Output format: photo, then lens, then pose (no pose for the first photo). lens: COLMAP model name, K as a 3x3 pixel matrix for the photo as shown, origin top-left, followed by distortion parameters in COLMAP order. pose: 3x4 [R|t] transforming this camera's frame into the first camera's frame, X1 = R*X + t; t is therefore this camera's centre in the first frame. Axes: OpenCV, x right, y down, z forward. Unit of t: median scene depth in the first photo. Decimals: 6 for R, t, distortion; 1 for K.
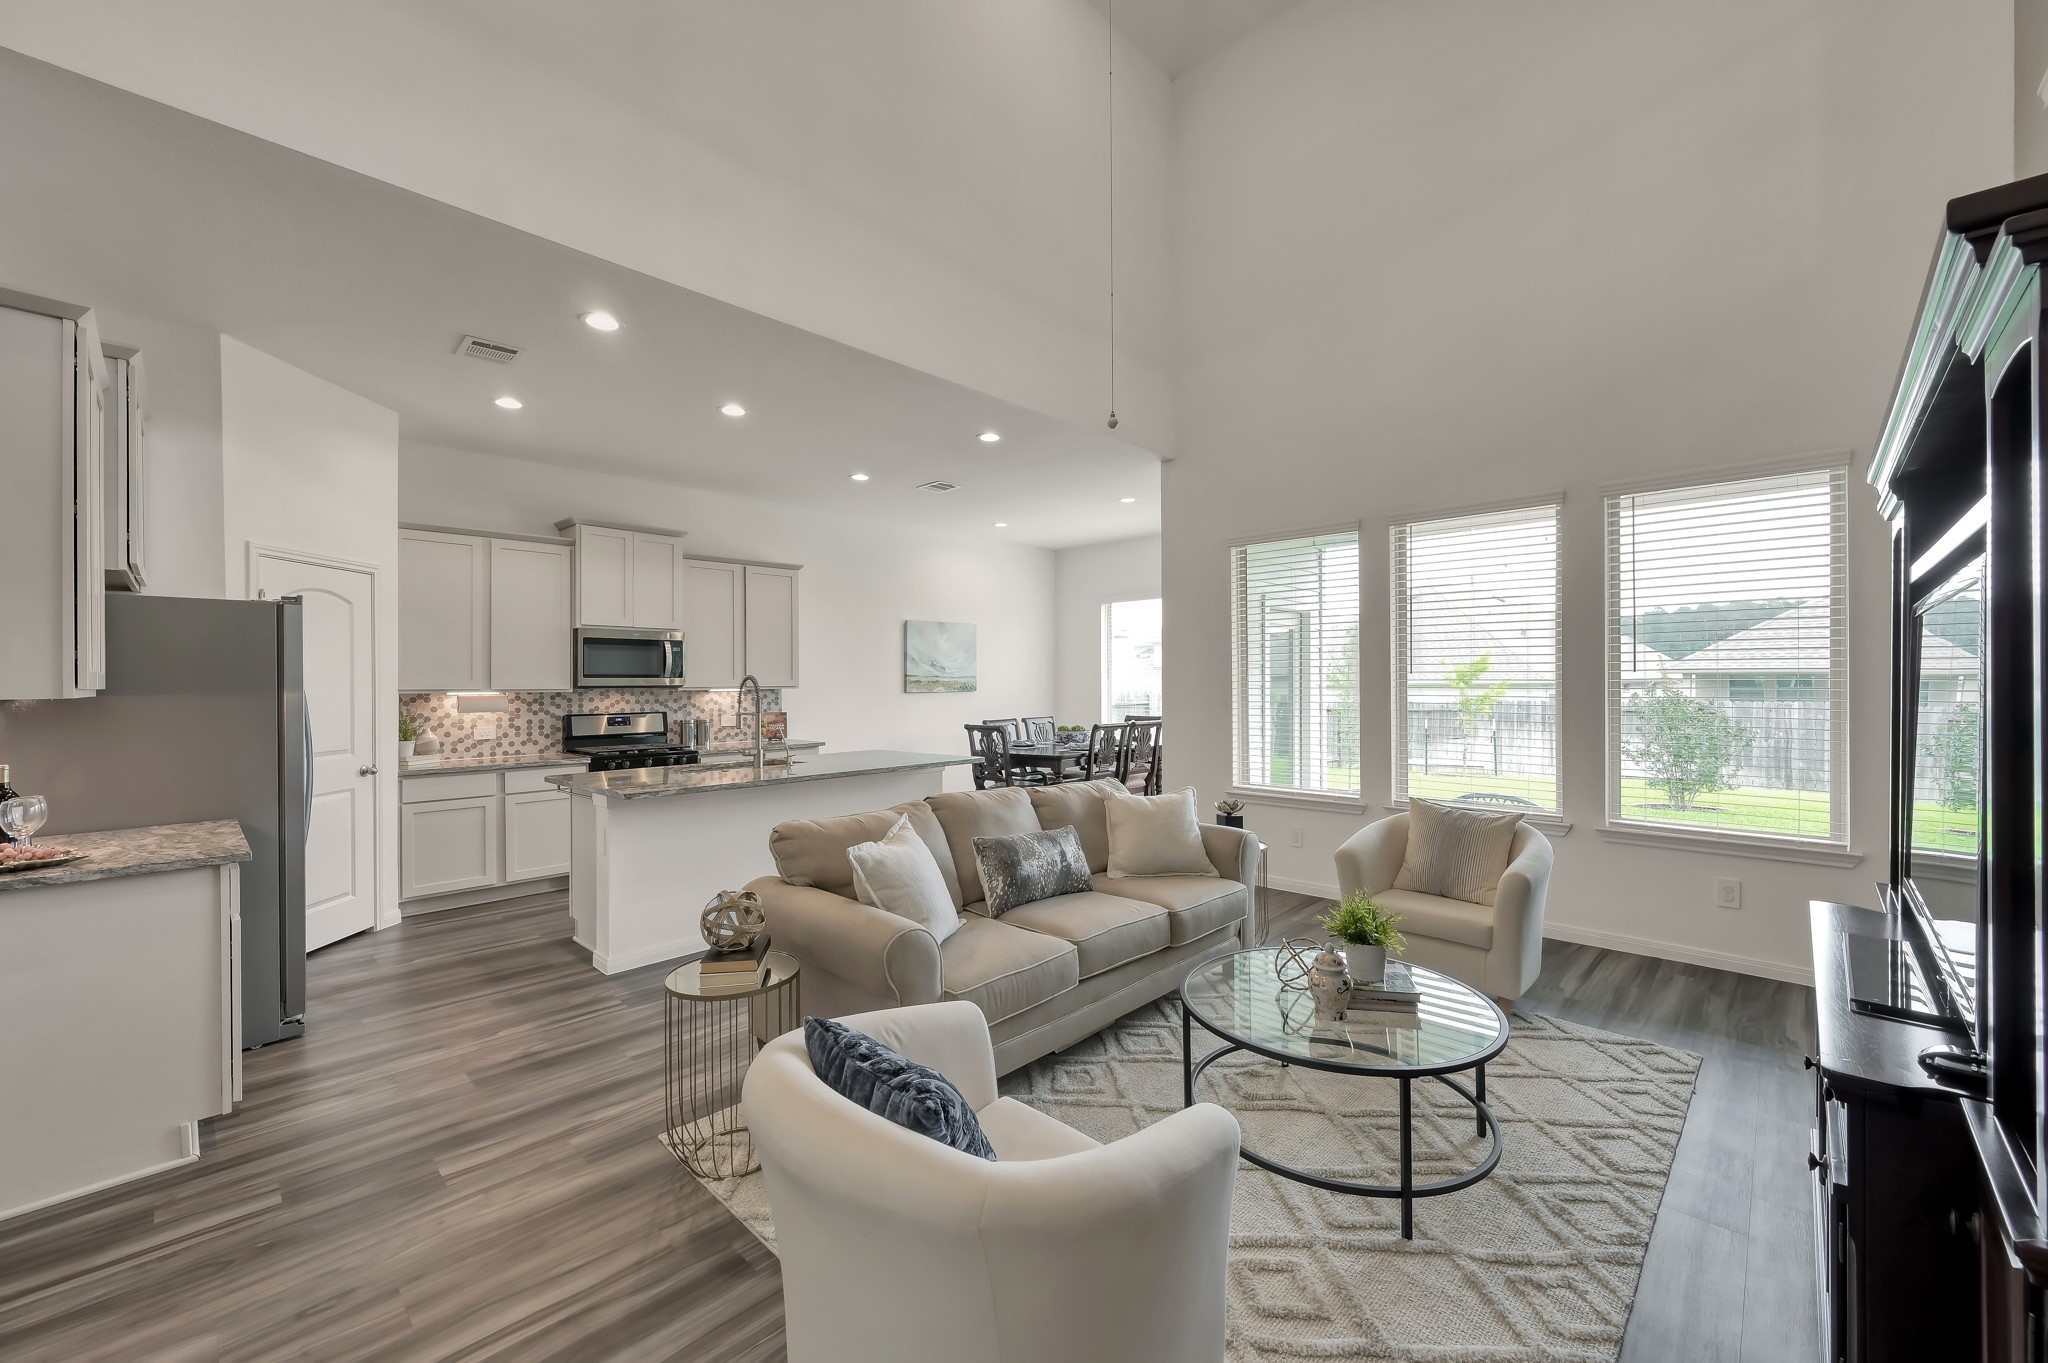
lens RADIAL K [[804.5, 0, 1024.3], [0, 804.5, 679.0], [0, 0, 1]] dist [-0.000919, 0.000491]
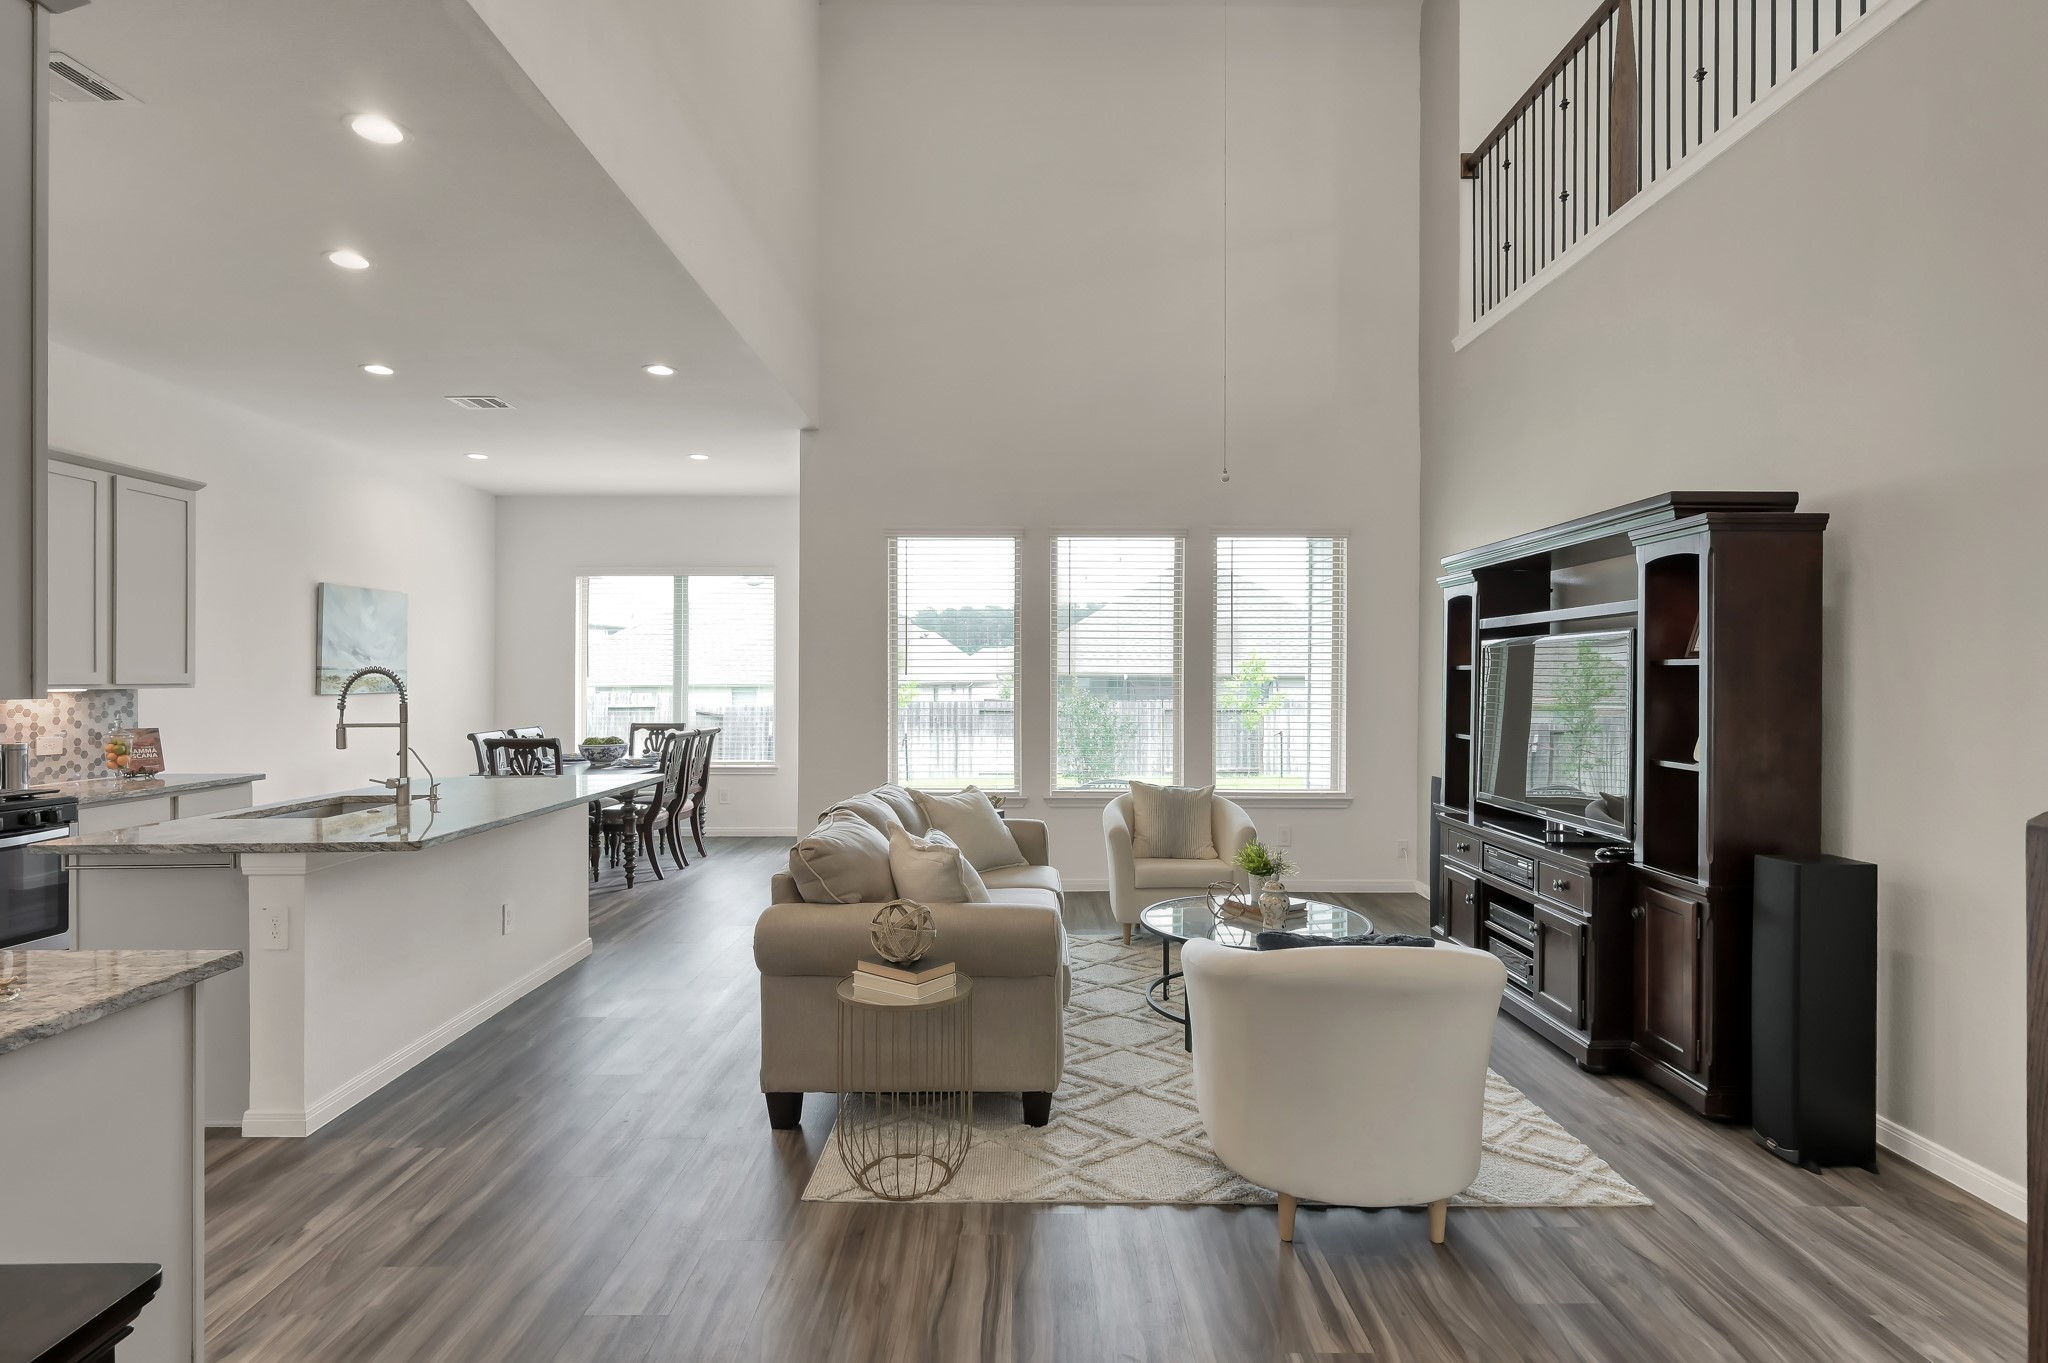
lens RADIAL K [[1047.8, 0, 1028.3], [0, 1047.8, 674.7], [0, 0, 1]] dist [-0.002184, -0.000969]
pose [[0.719206, 0.009910, 0.694726, -0.460953], [-0.007747, 0.999950, -0.006244, 0.002562], [-0.694753, -0.000892, 0.719248, 0.006835]]
